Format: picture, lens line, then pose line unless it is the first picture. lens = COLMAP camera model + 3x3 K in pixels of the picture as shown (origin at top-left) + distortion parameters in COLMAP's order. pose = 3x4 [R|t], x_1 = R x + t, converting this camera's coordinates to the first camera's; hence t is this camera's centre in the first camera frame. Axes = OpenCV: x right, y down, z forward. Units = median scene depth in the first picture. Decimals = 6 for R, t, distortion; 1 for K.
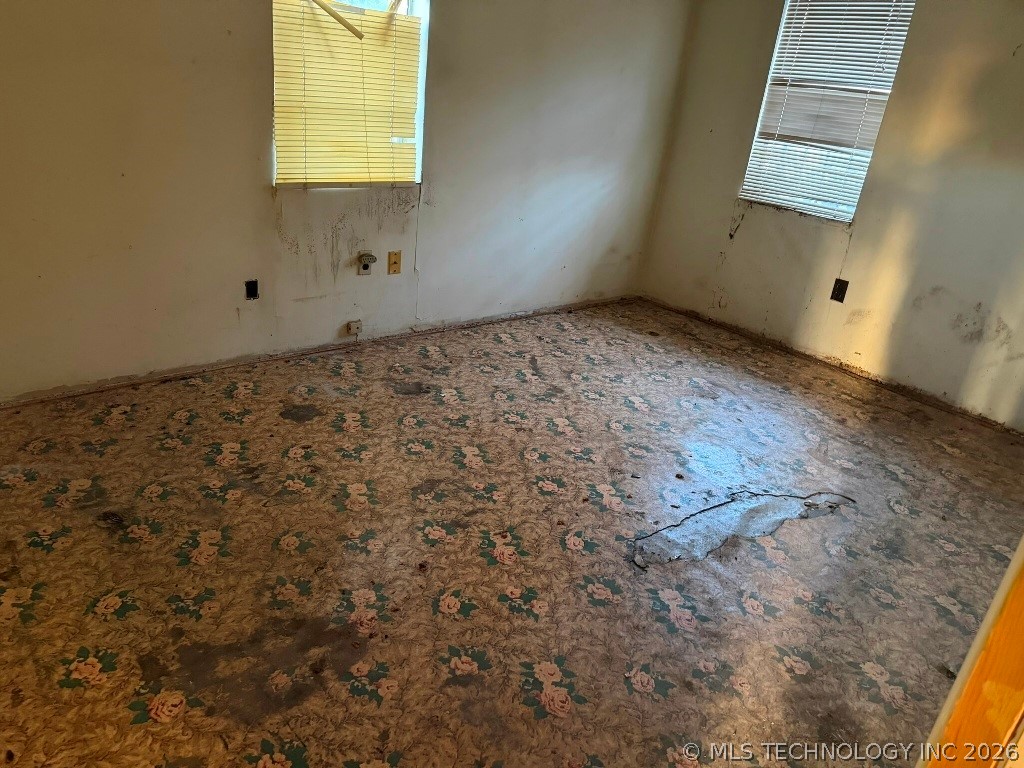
lens RADIAL K [[712.7, 0, 512.0], [0, 712.7, 384.0], [0, 0, 1]] dist [0.125112, -0.192507]
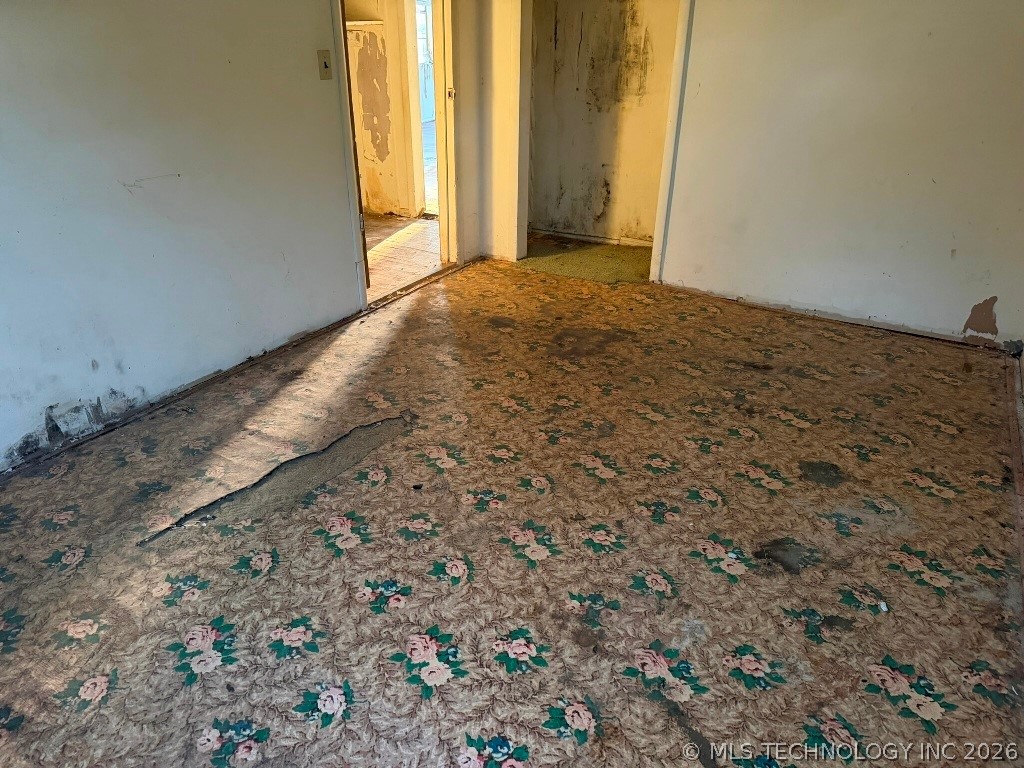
lens RADIAL K [[712.7, 0, 512.0], [0, 712.7, 384.0], [0, 0, 1]] dist [0.125112, -0.192507]
pose [[-0.937171, 0.058307, -0.343964, 0.349388], [-0.220162, 0.665970, 0.712750, -0.586733], [0.270628, 0.743696, -0.611291, 1.438265]]
